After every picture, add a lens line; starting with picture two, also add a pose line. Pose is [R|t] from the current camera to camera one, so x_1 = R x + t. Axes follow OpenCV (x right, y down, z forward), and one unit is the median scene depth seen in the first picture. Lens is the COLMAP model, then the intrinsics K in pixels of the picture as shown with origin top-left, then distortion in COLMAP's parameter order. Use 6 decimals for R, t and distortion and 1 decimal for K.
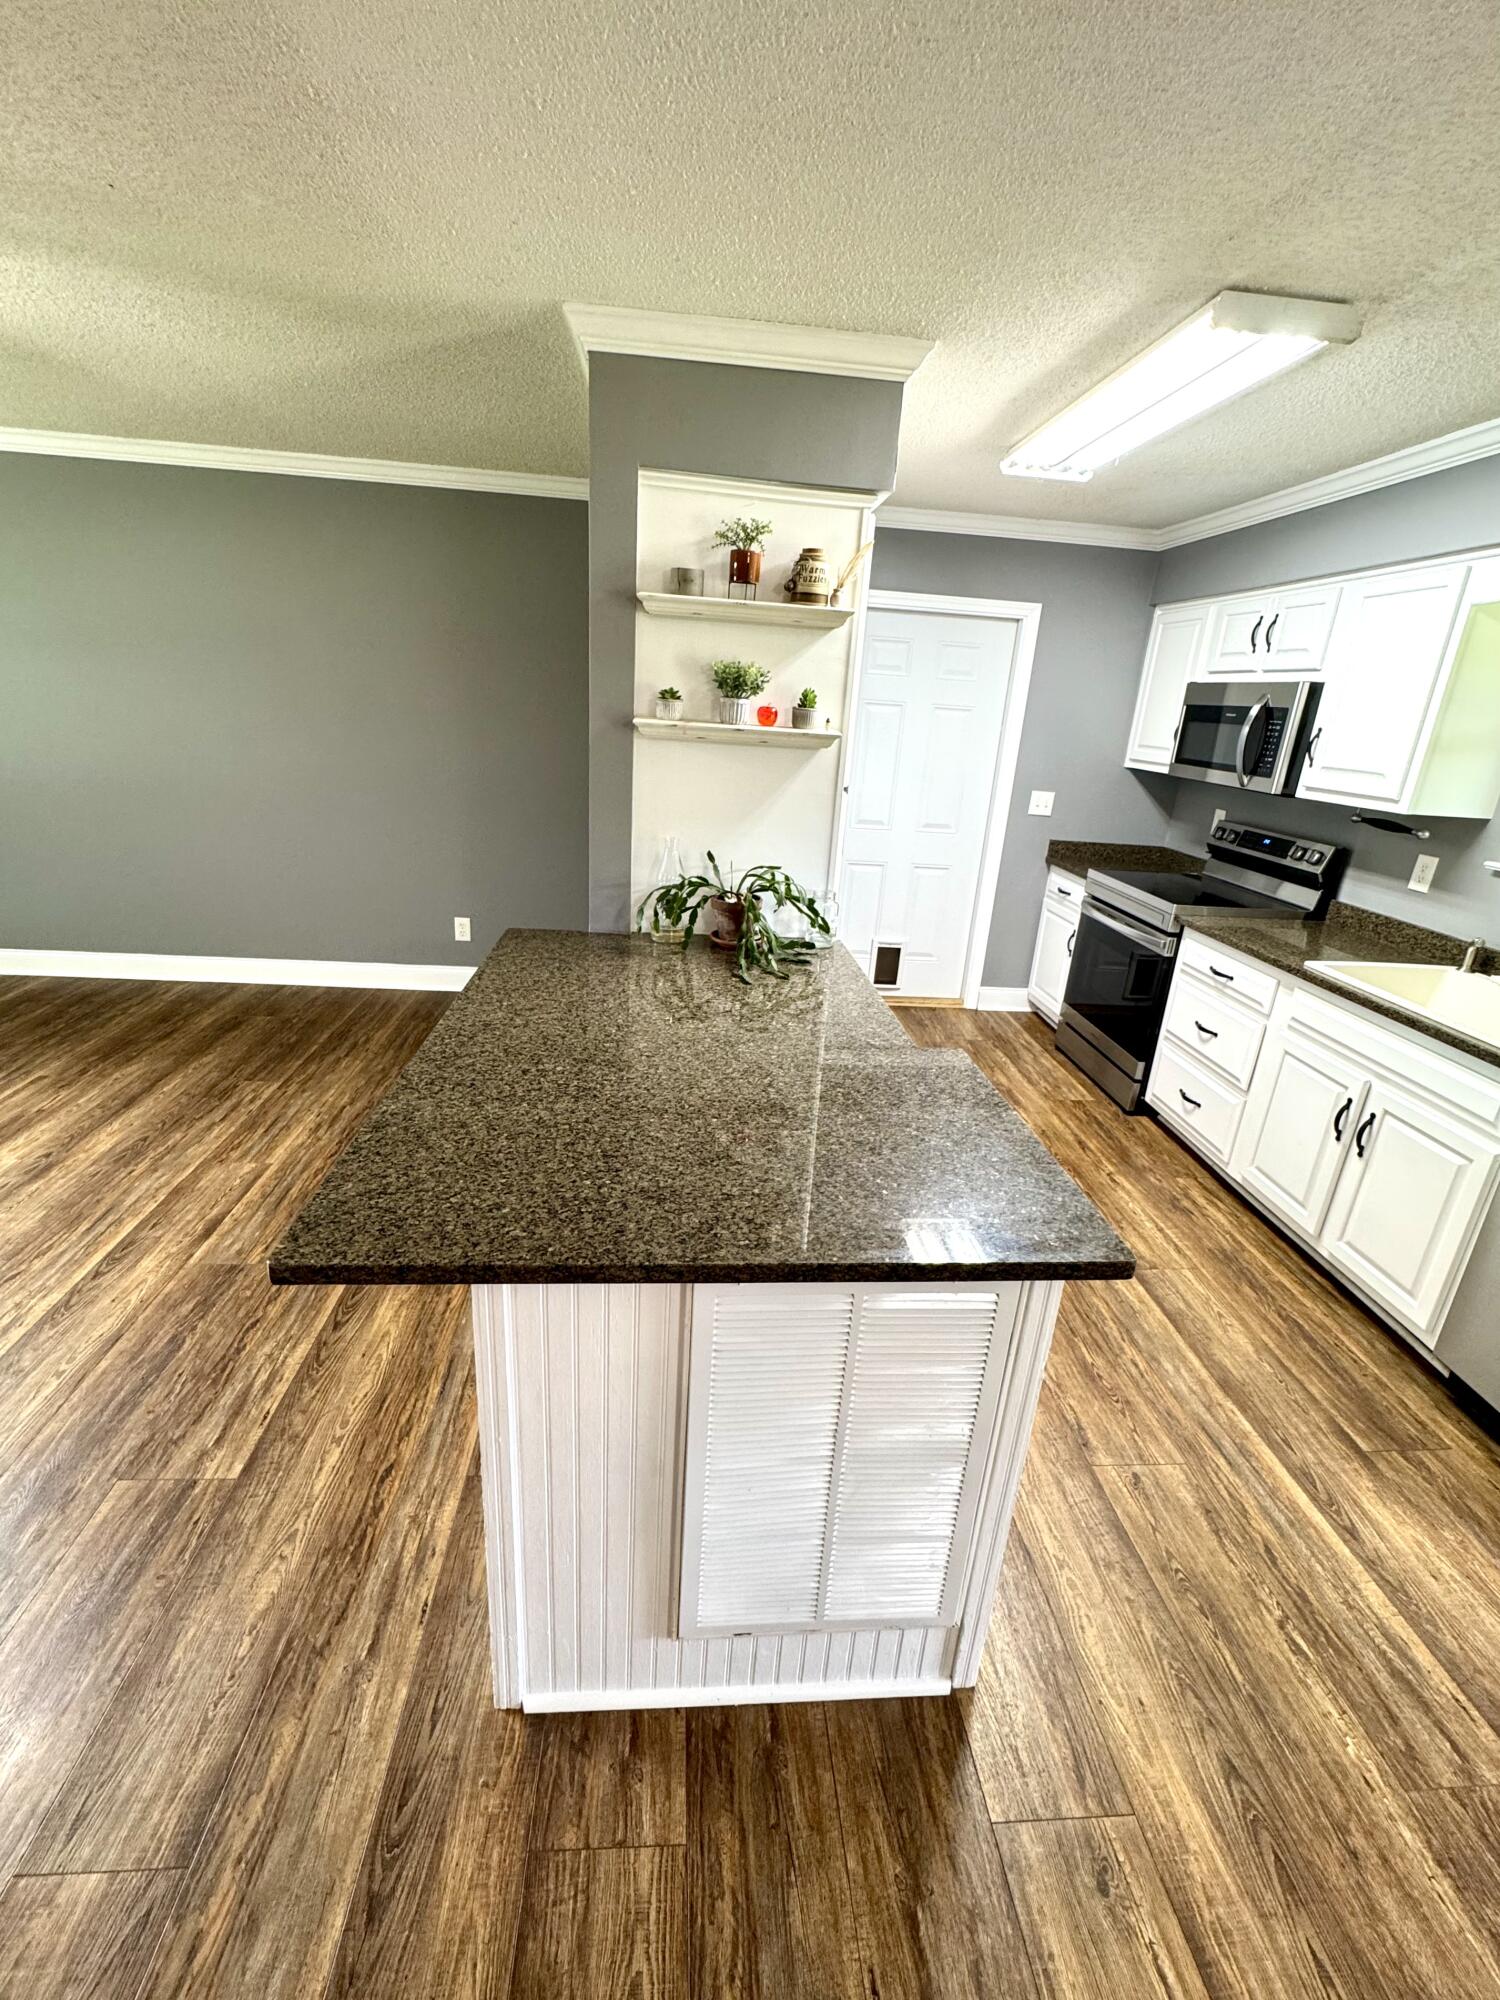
lens RADIAL K [[853.3, 0, 750.6], [0, 853.3, 1000.8], [0, 0, 1]] dist [-0.001867, -0.000087]
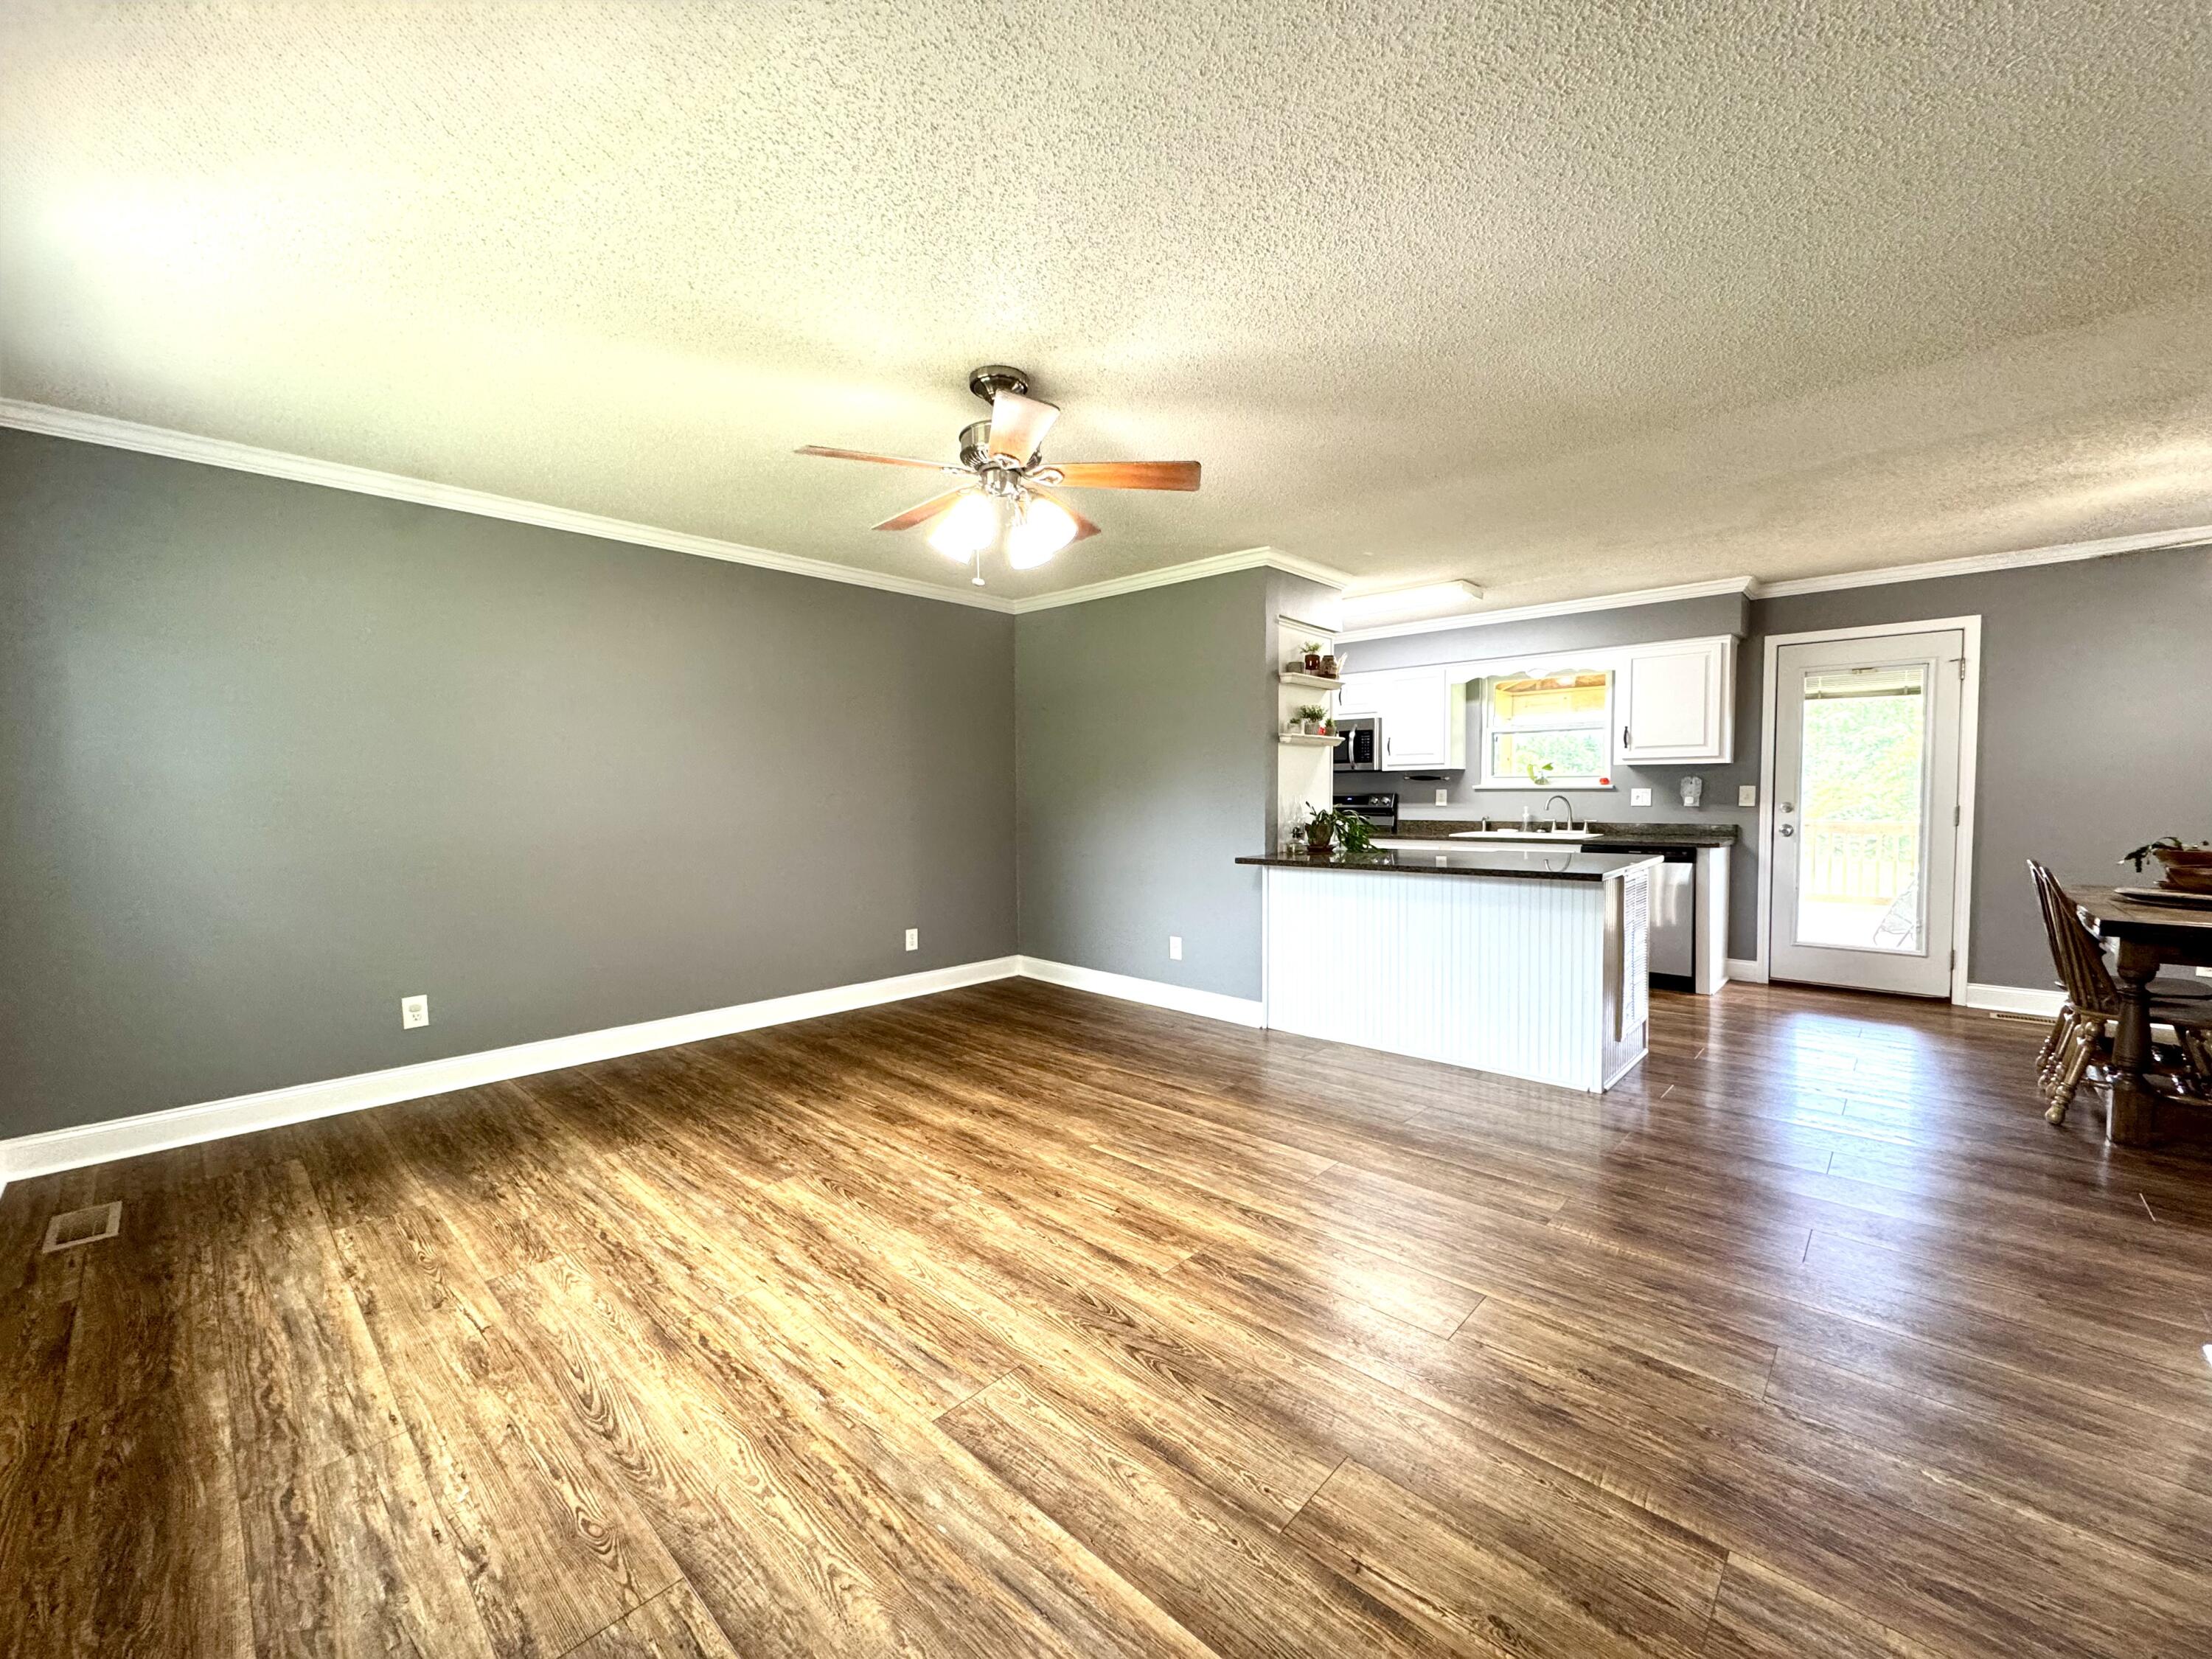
lens RADIAL K [[888.1, 0, 1104.9], [0, 888.1, 827.8], [0, 0, 1]] dist [0.000049, -0.000447]
pose [[0.740908, -0.099037, 0.664264, -1.243730], [0.276903, 0.946135, -0.167790, 0.060224], [-0.611866, 0.308254, 0.728422, -0.085787]]
